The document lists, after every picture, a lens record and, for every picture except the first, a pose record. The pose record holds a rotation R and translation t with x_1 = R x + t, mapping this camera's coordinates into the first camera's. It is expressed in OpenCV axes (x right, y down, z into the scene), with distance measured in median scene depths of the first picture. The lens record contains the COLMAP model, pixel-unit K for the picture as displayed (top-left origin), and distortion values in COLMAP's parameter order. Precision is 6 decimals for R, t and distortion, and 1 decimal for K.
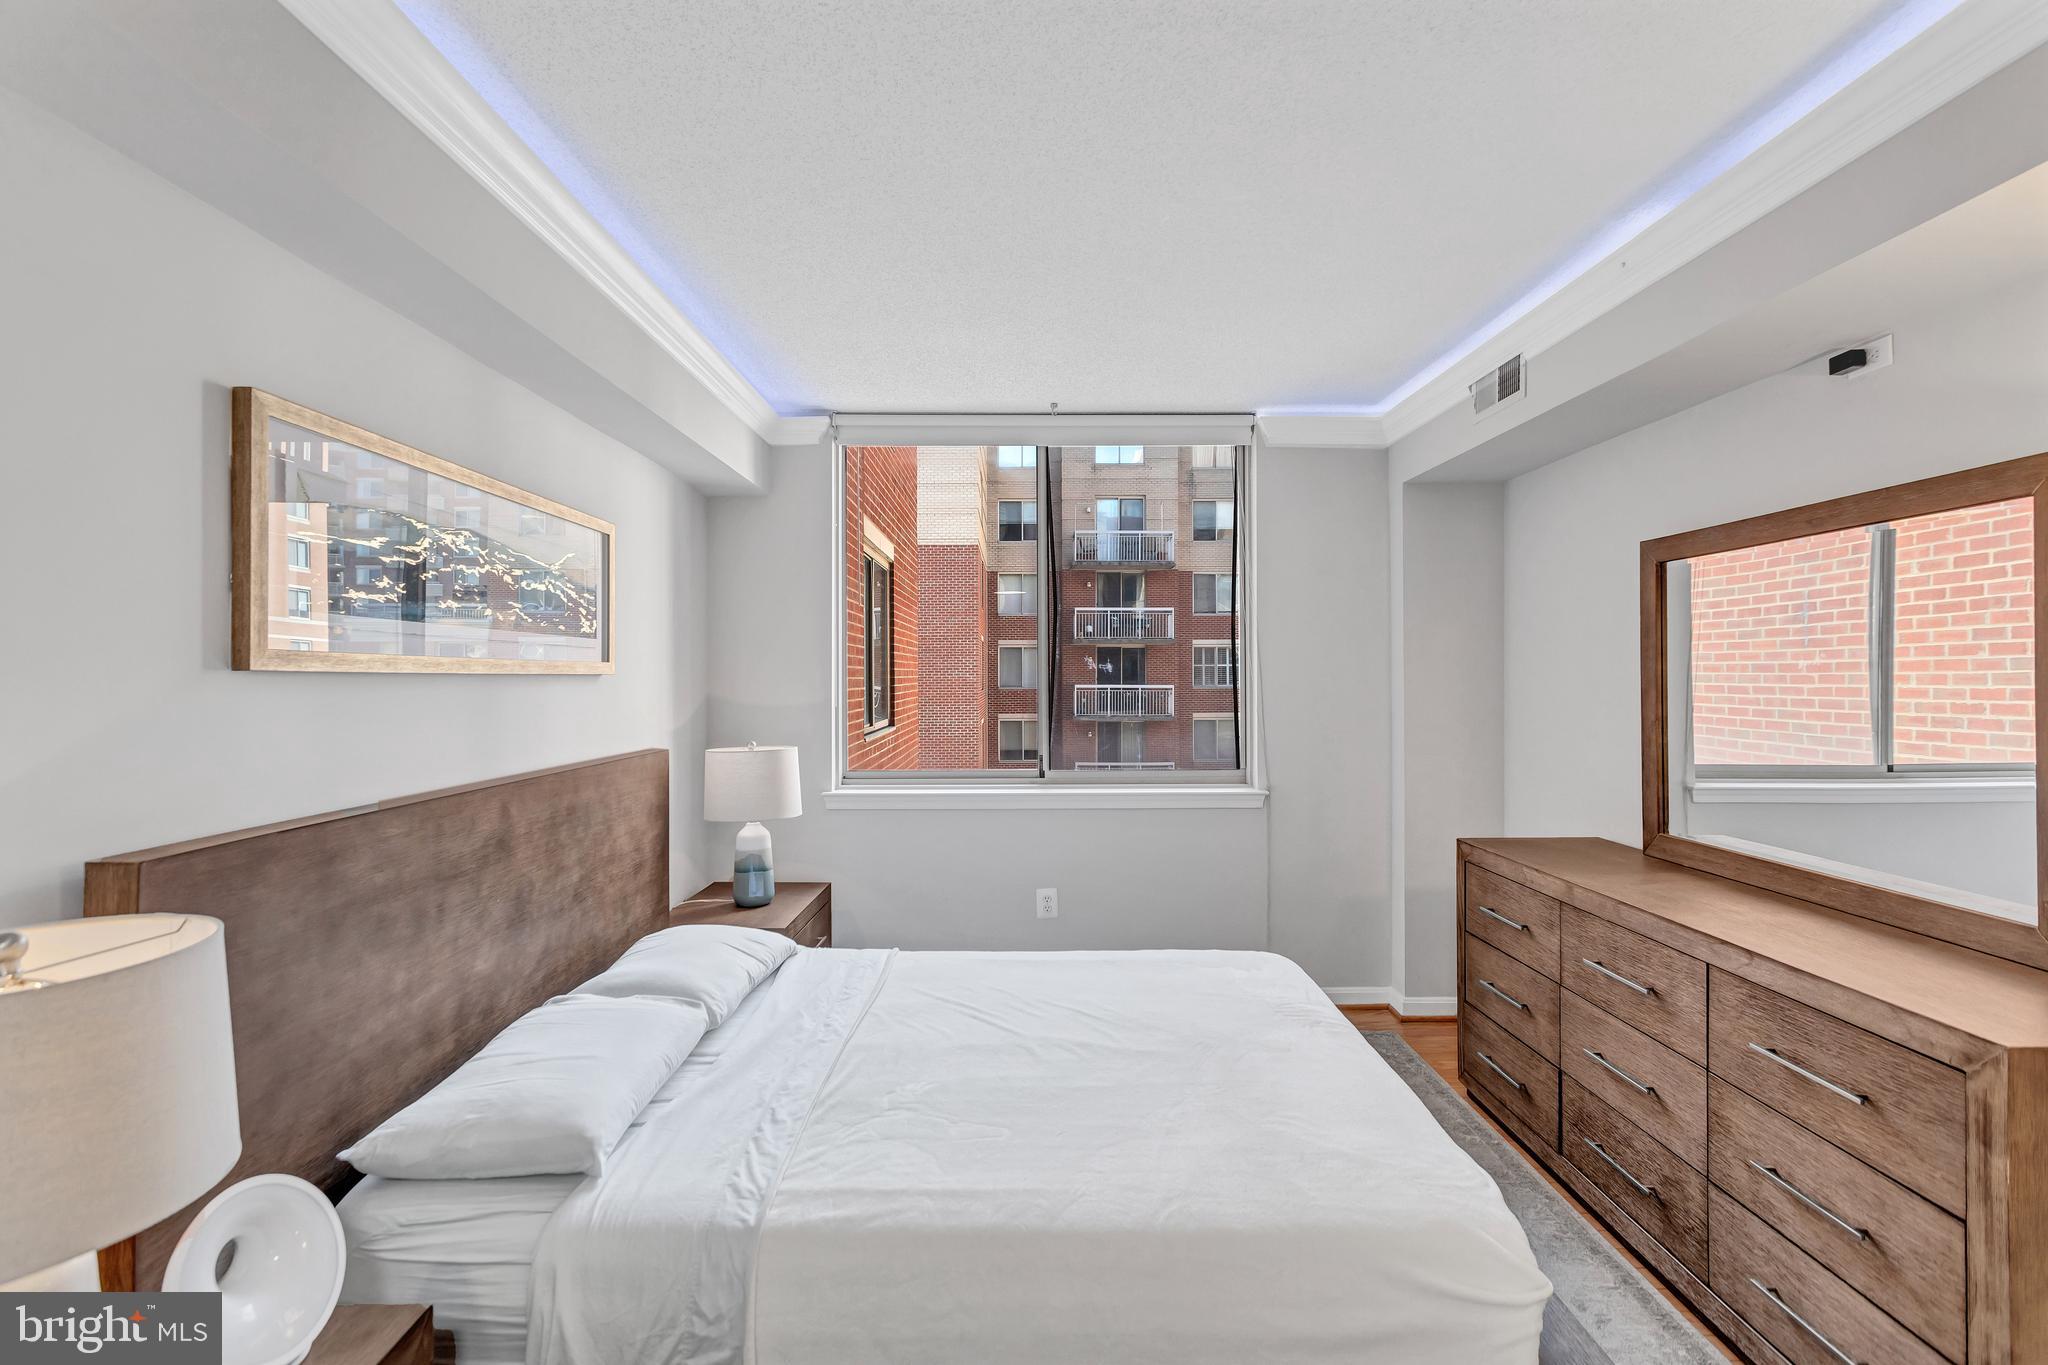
lens RADIAL K [[966.0, 0, 1022.1], [0, 966.0, 674.9], [0, 0, 1]] dist [-0.003838, 0.002486]
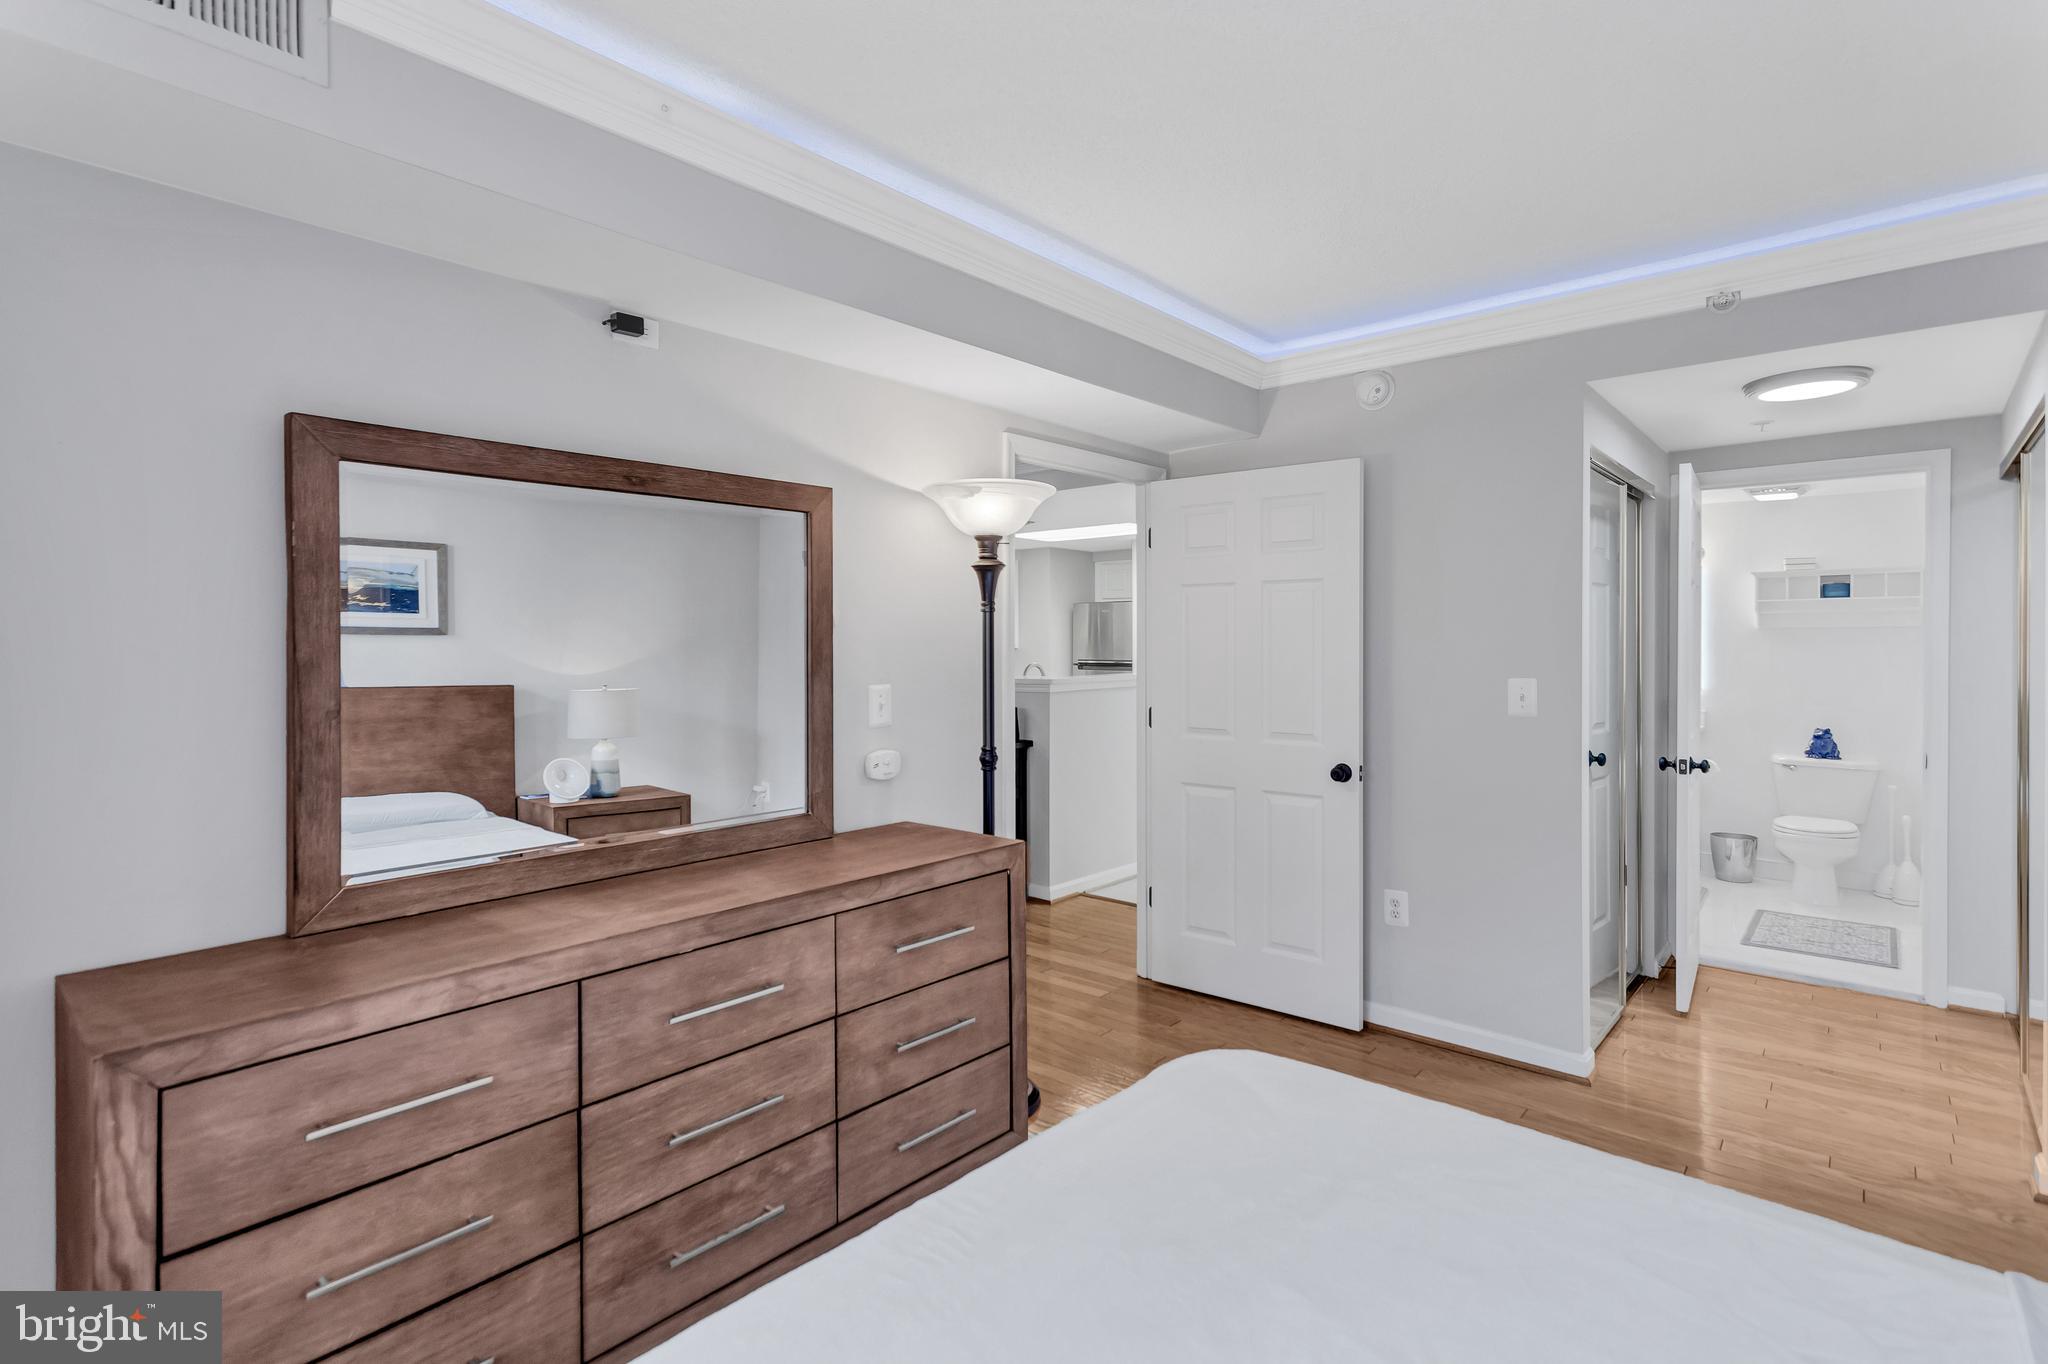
lens RADIAL K [[966.0, 0, 1026.8], [0, 966.0, 660.8], [0, 0, 1]] dist [-0.003838, 0.002486]
pose [[-0.752264, -0.003836, 0.658851, -0.125331], [0.007062, 0.999879, 0.013885, 0.013343], [-0.658824, 0.015098, -0.752146, 1.599696]]
